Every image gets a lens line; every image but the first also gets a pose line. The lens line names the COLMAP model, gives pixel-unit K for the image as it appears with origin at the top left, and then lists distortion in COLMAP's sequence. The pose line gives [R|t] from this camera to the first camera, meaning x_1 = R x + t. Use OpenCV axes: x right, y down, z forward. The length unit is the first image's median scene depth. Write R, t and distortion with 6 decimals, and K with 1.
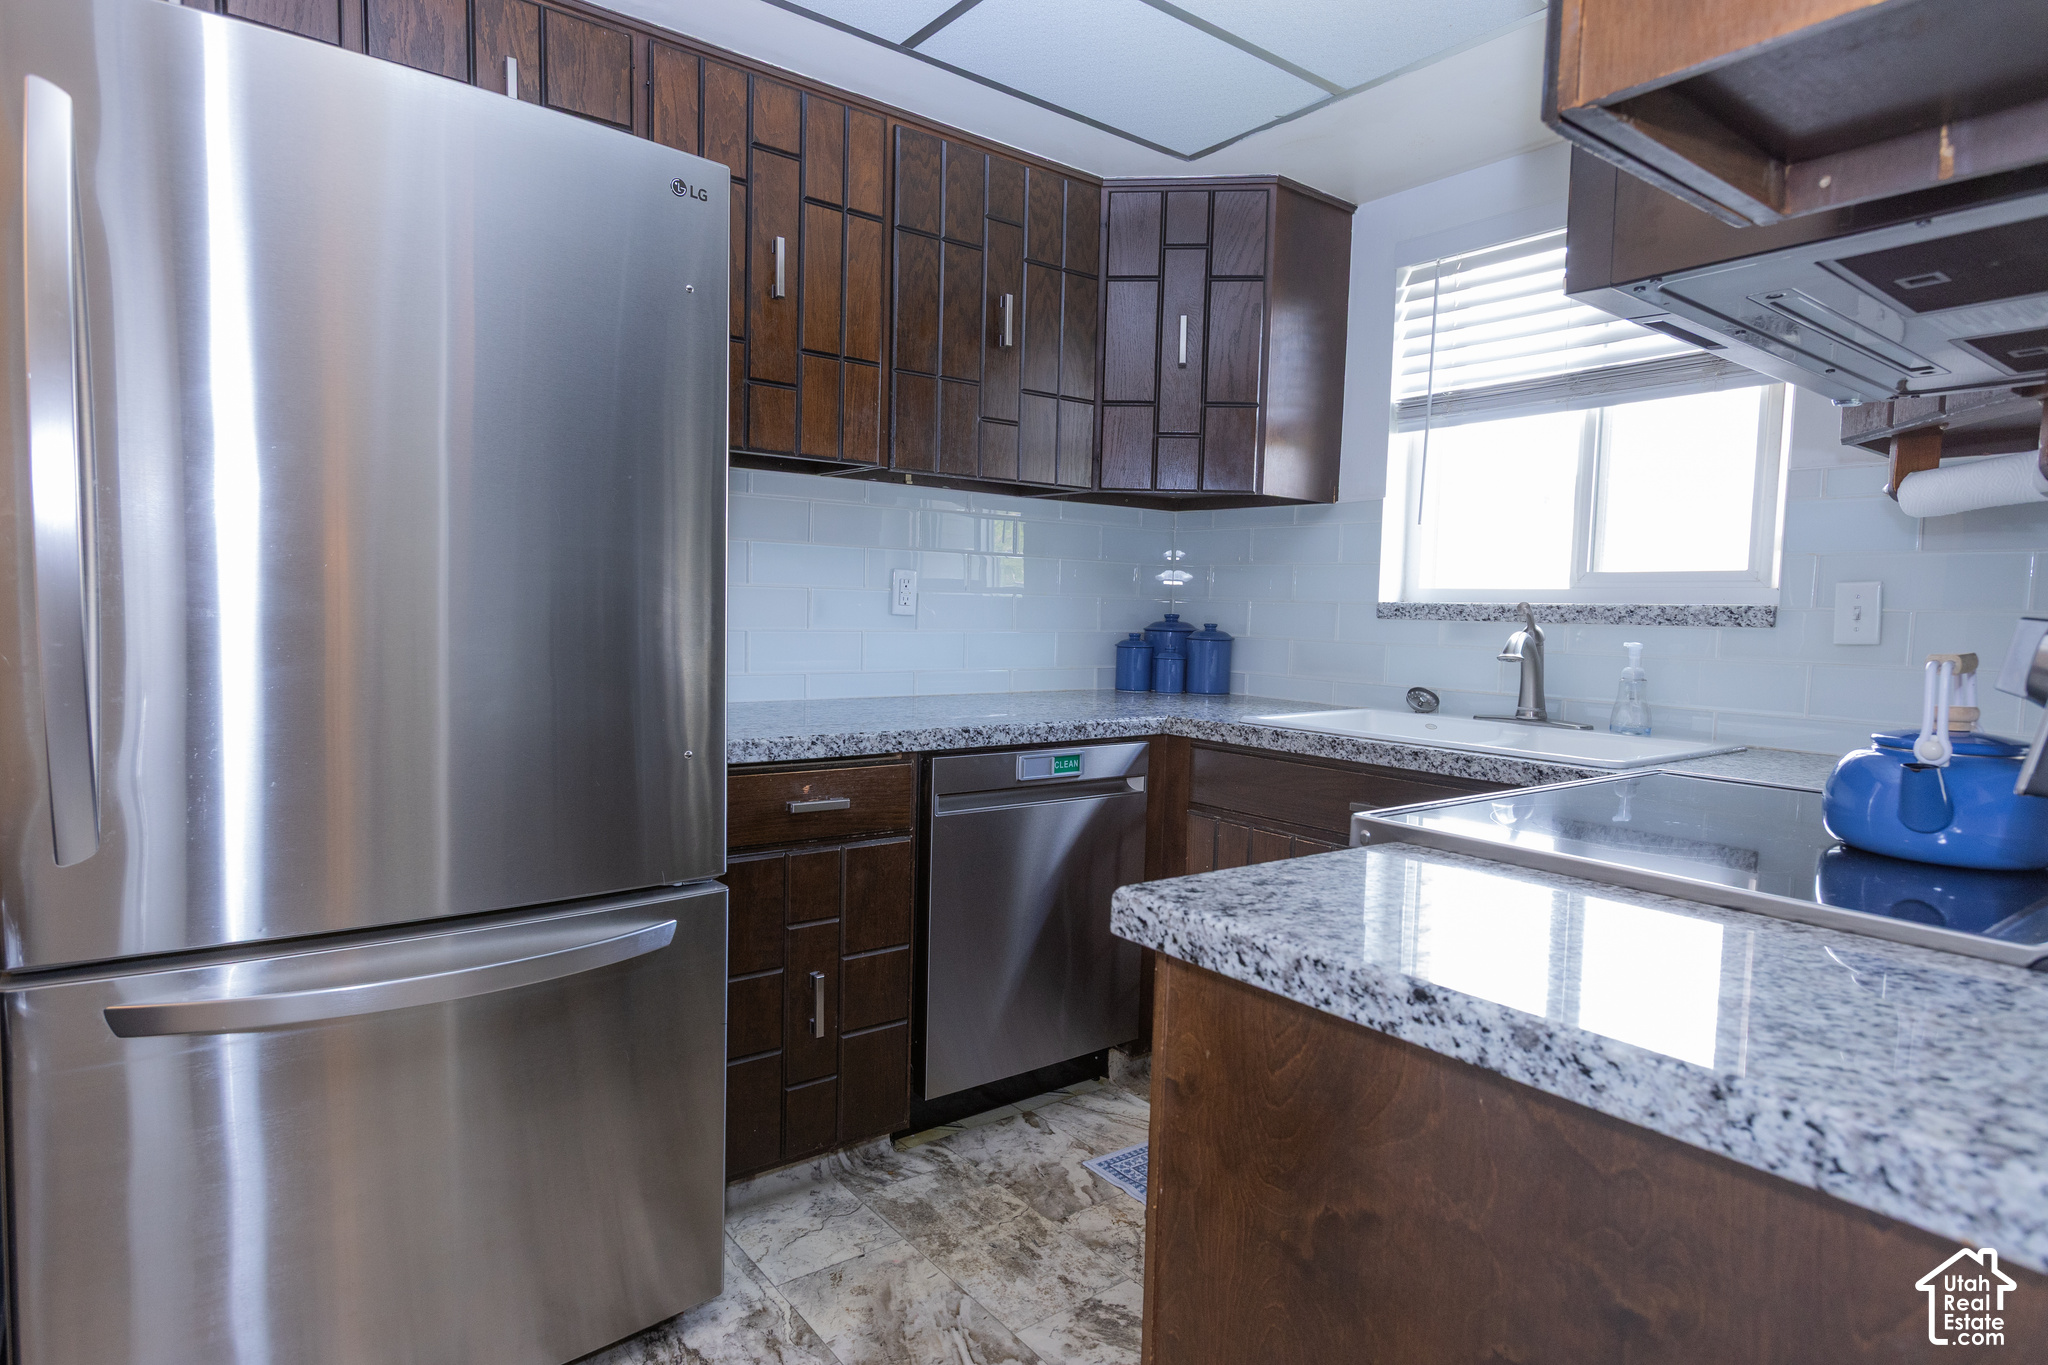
lens RADIAL K [[1119.7, 0, 1040.4], [0, 1119.7, 681.0], [0, 0, 1]] dist [0.012587, -0.004479]
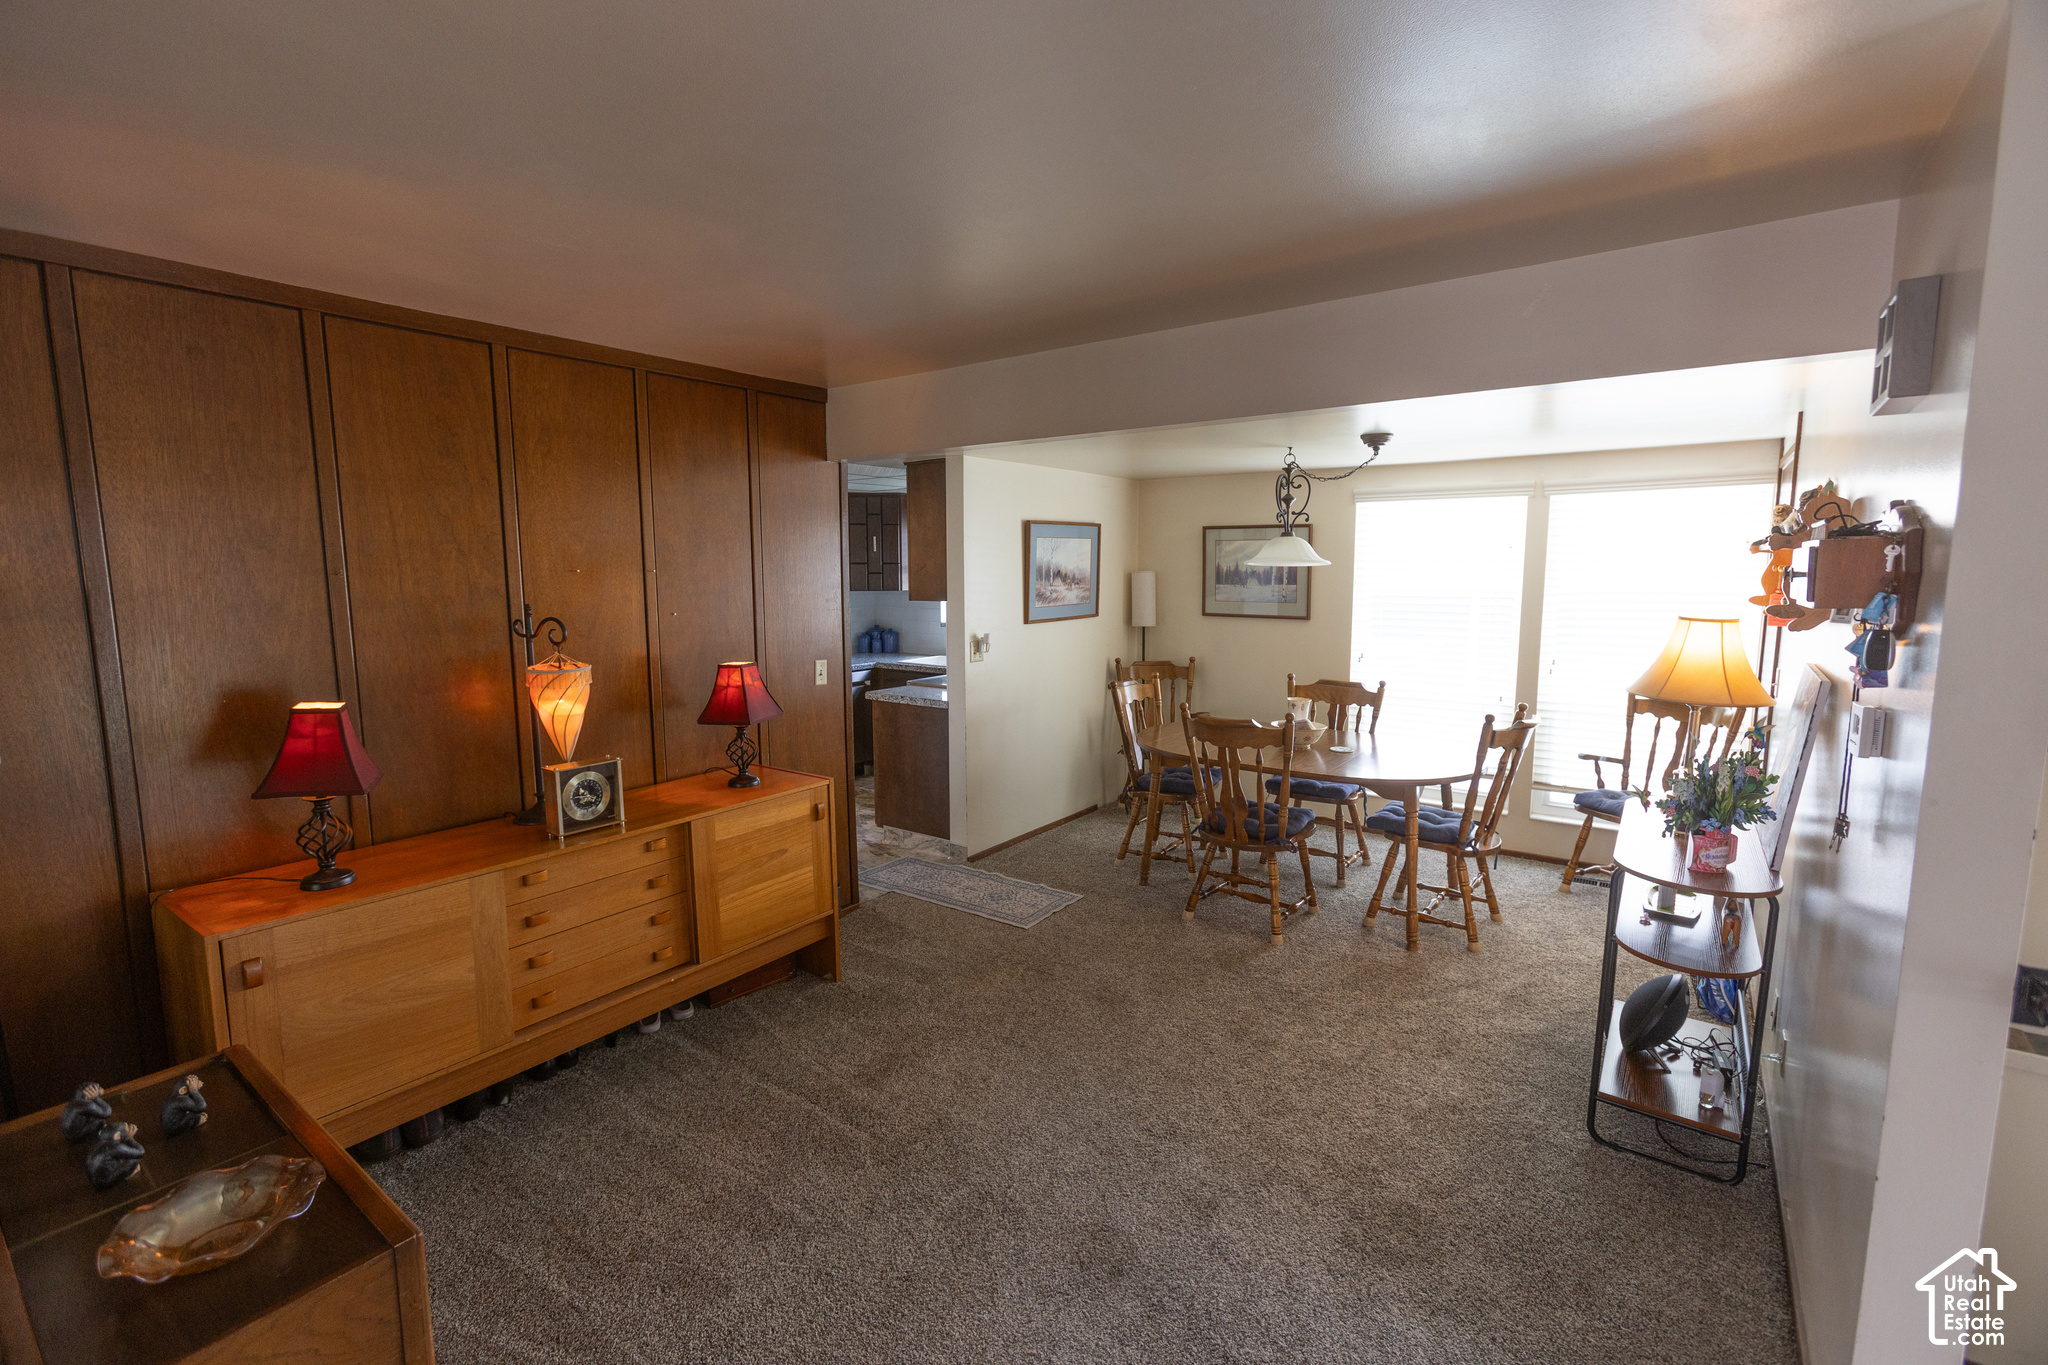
lens RADIAL K [[913.6, 0, 1025.1], [0, 913.6, 682.5], [0, 0, 1]] dist [-0.003694, 0.001153]
pose [[0.964321, -0.053032, 0.259369, -0.182799], [0.036661, 0.997041, 0.067559, -0.079849], [-0.262184, -0.055640, 0.963412, -1.892643]]
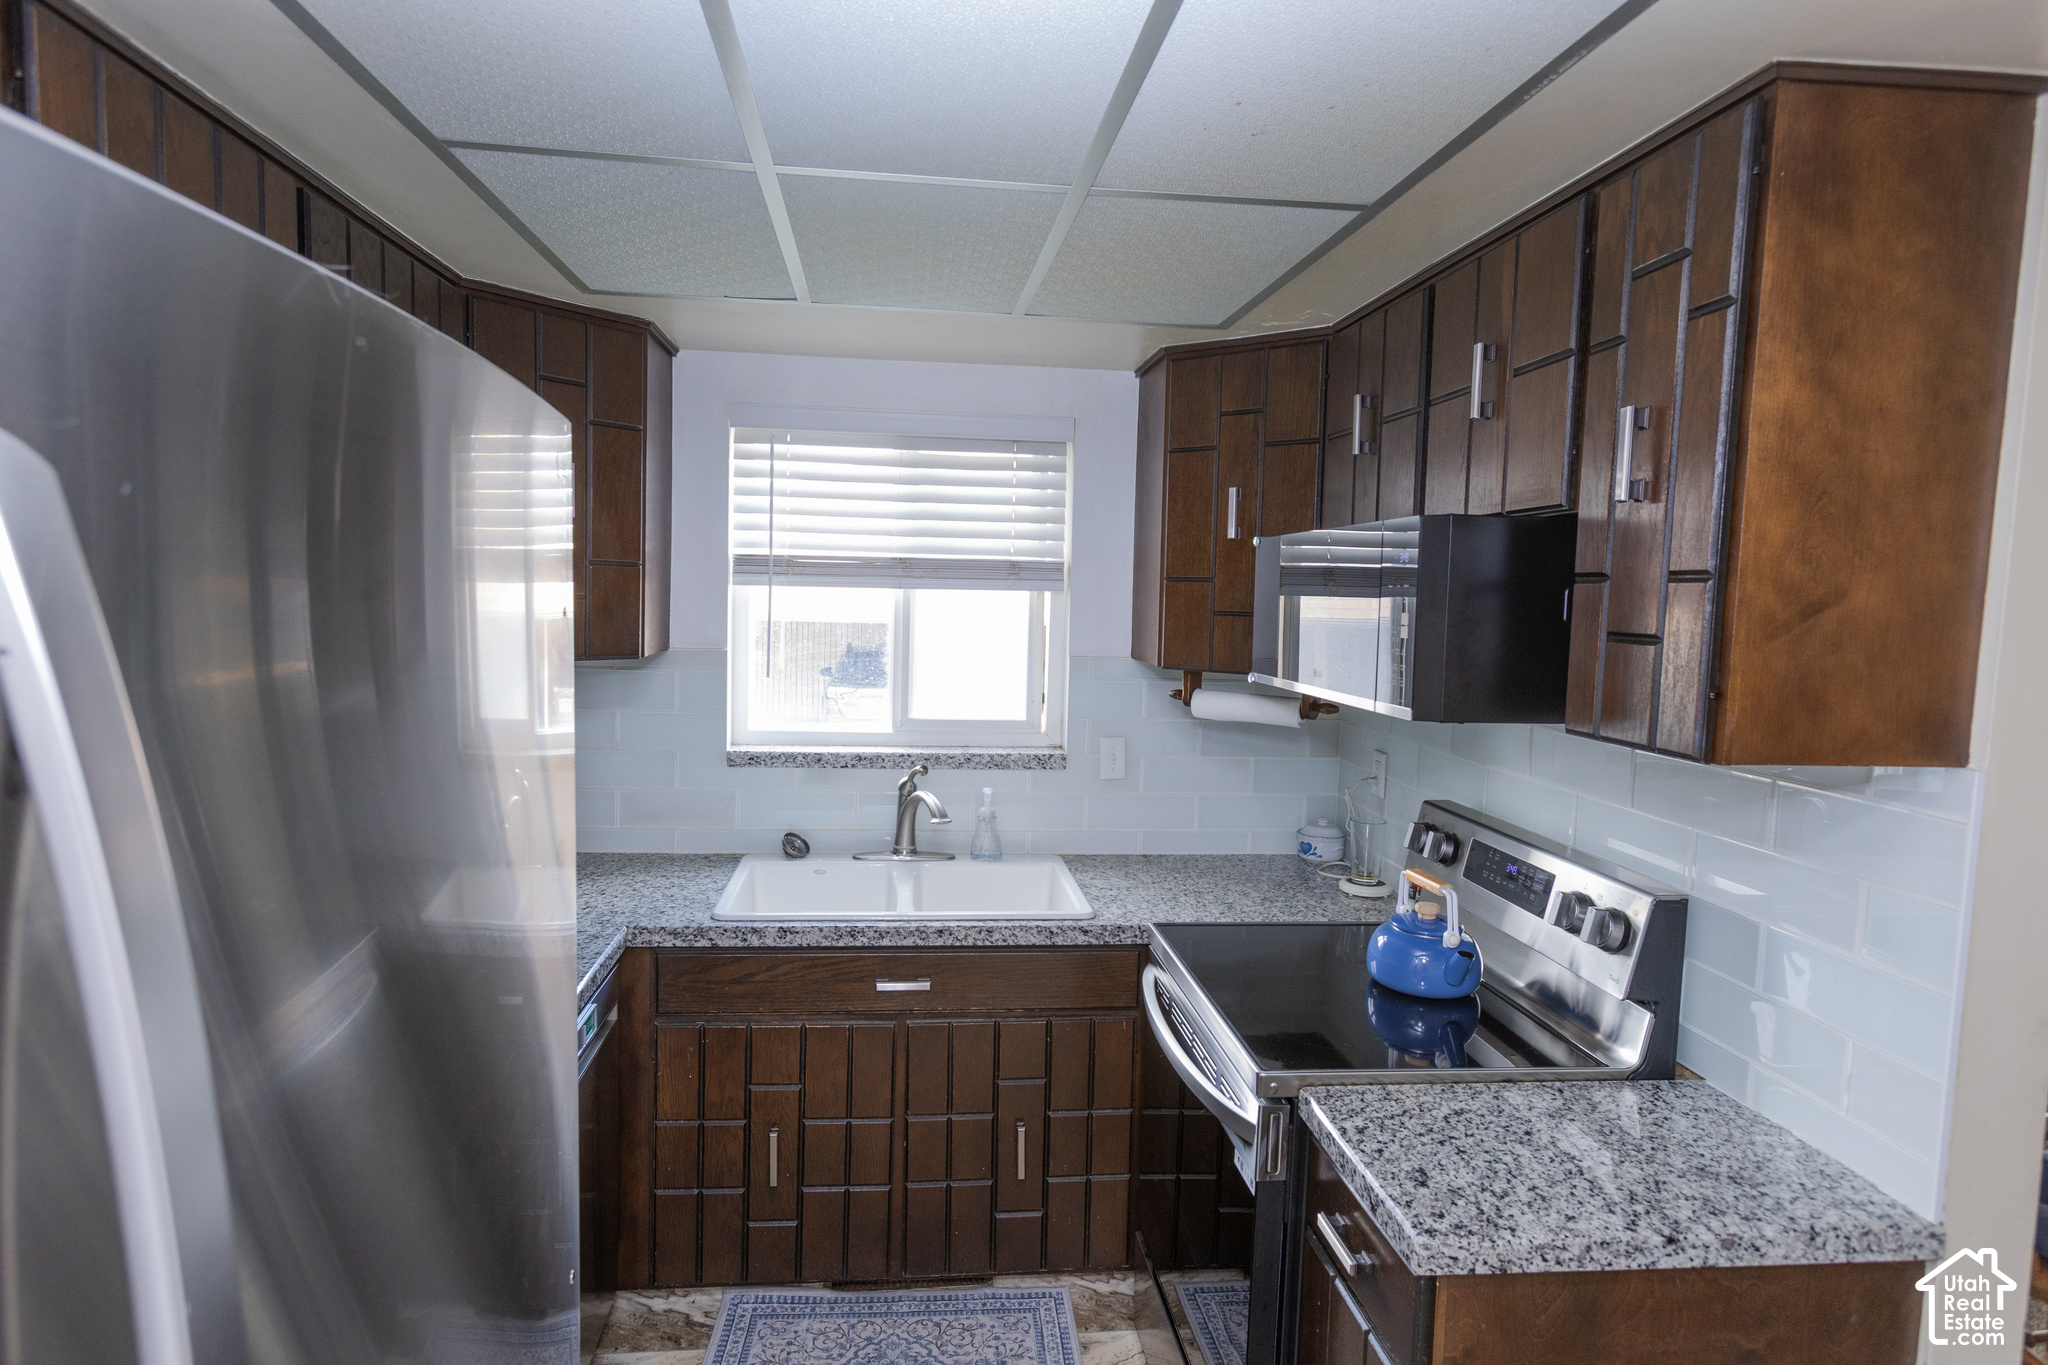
lens RADIAL K [[1119.7, 0, 1018.0], [0, 1119.7, 685.1], [0, 0, 1]] dist [0.012587, -0.004479]
pose [[0.535808, -0.079938, 0.840547, -0.518934], [0.038508, 0.996786, 0.070250, -0.241090], [-0.843461, -0.005273, 0.537164, 0.286905]]
